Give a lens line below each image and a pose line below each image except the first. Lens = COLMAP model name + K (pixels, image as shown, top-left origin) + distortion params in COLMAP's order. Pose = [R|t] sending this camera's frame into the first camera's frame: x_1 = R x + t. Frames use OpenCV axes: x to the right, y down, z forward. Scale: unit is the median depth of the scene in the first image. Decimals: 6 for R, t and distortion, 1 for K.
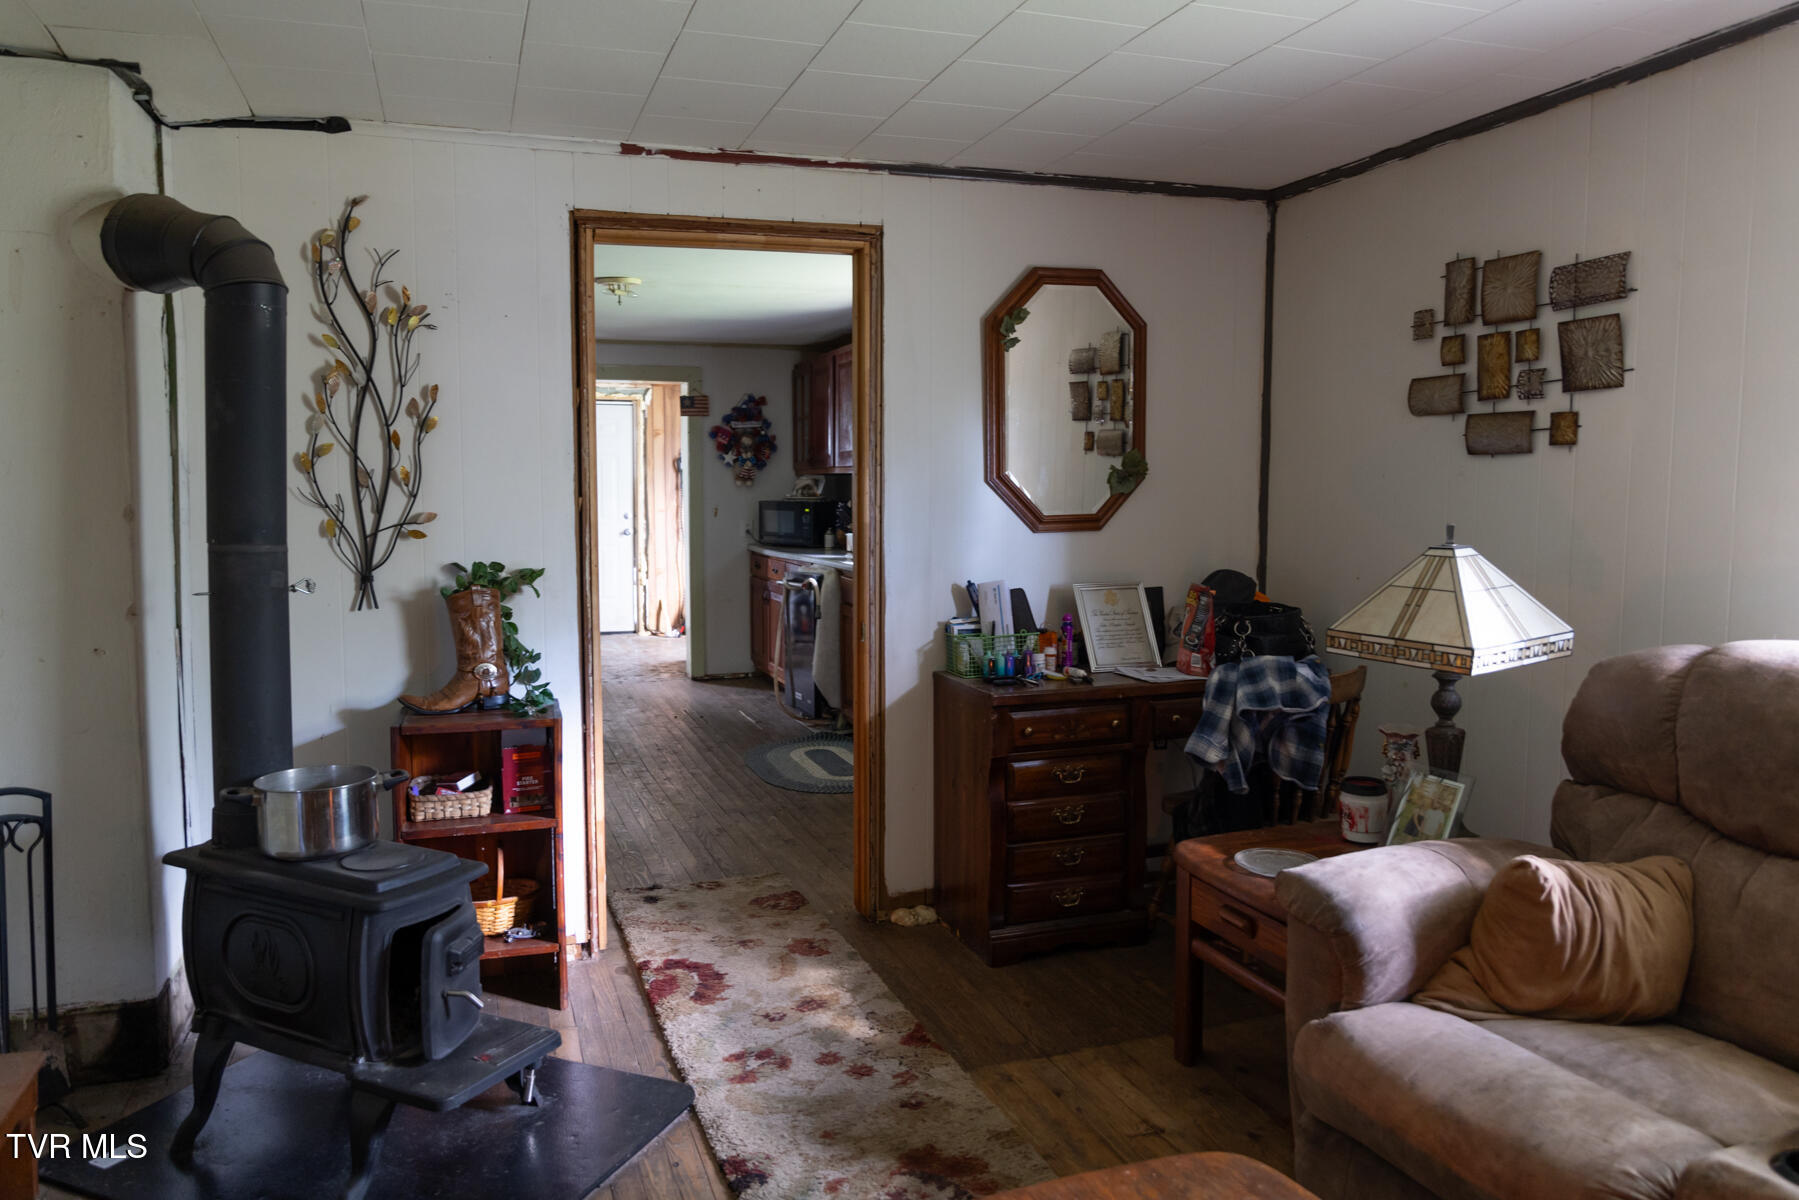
lens RADIAL K [[1261.4, 0, 903.7], [0, 1261.4, 580.7], [0, 0, 1]] dist [-0.005397, 0.002163]
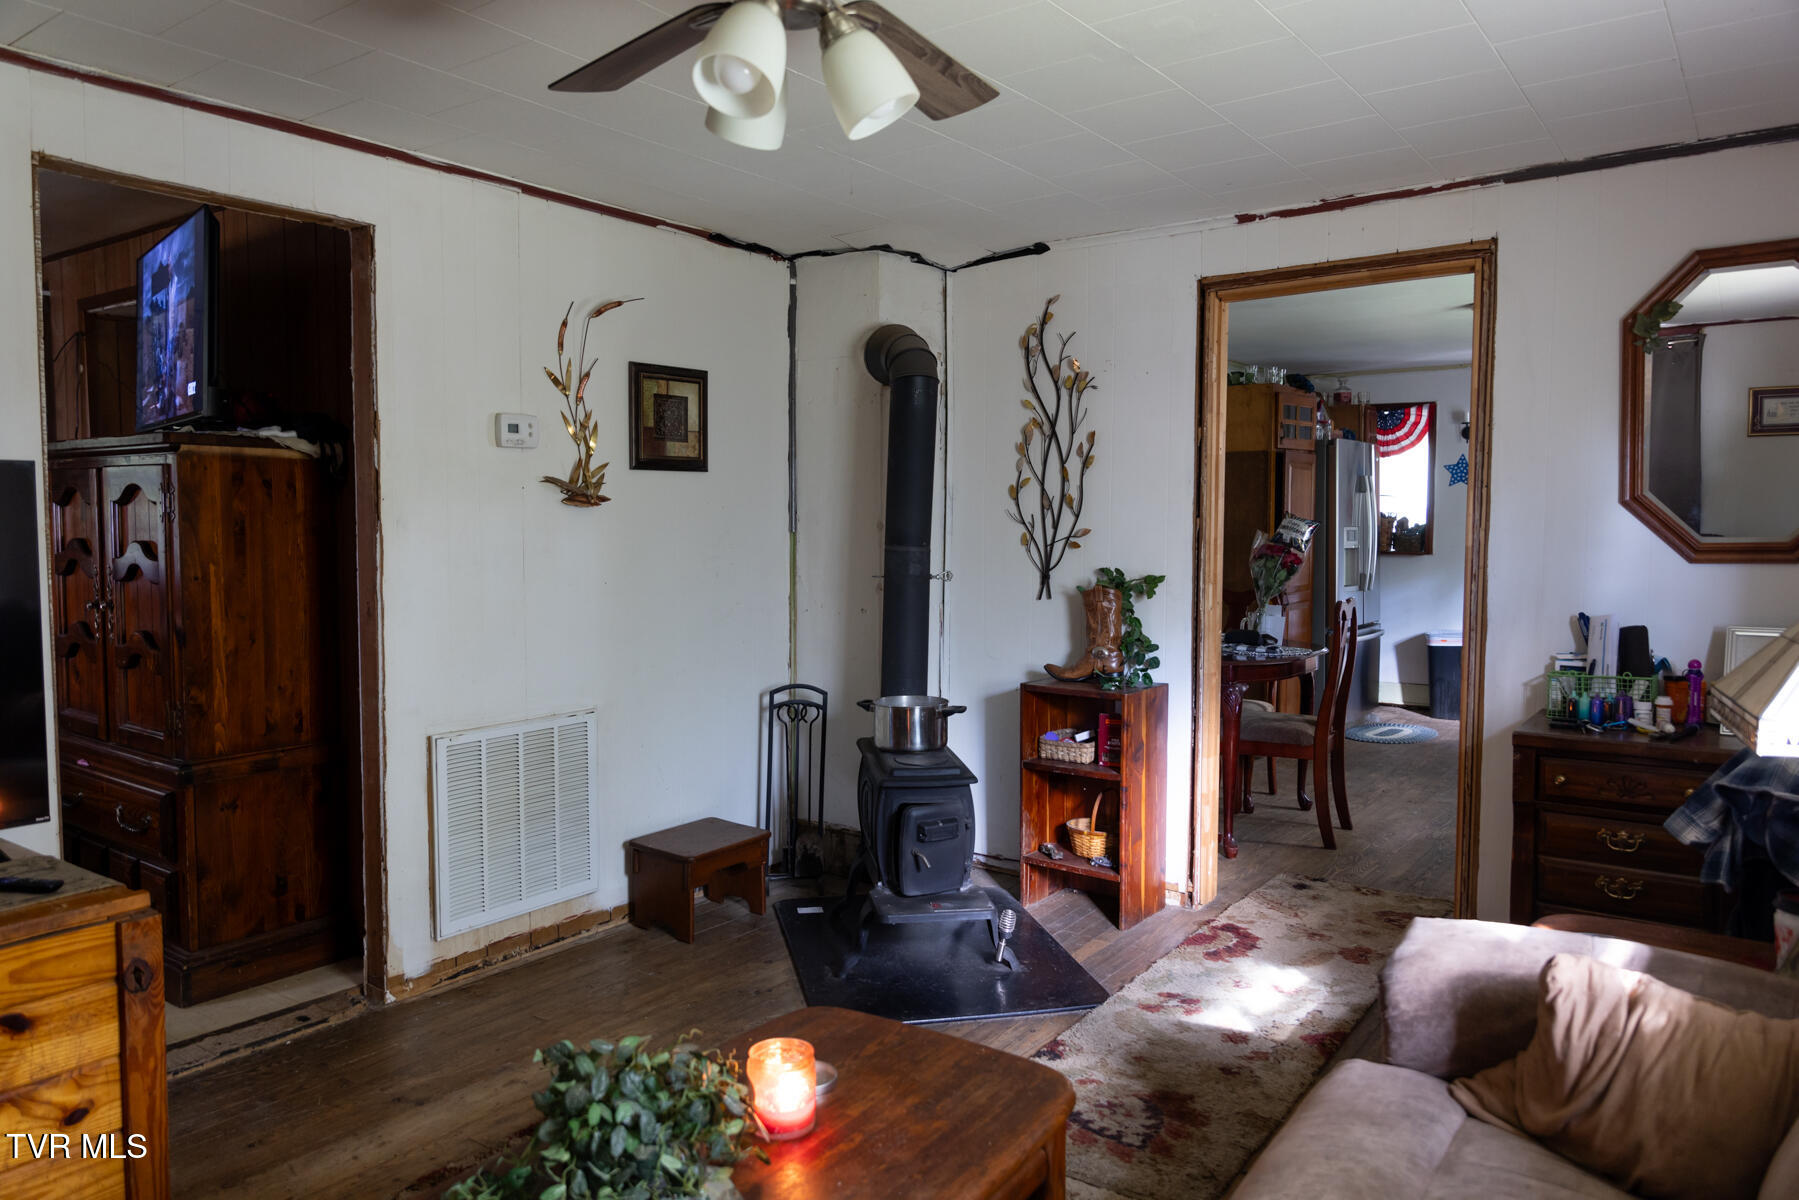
lens RADIAL K [[1261.4, 0, 903.7], [0, 1261.4, 580.7], [0, 0, 1]] dist [-0.005397, 0.002163]
pose [[0.560679, 0.045788, -0.826766, 0.606314], [-0.062019, 0.997988, 0.013212, -0.005787], [0.825707, 0.043868, 0.562391, 0.108122]]
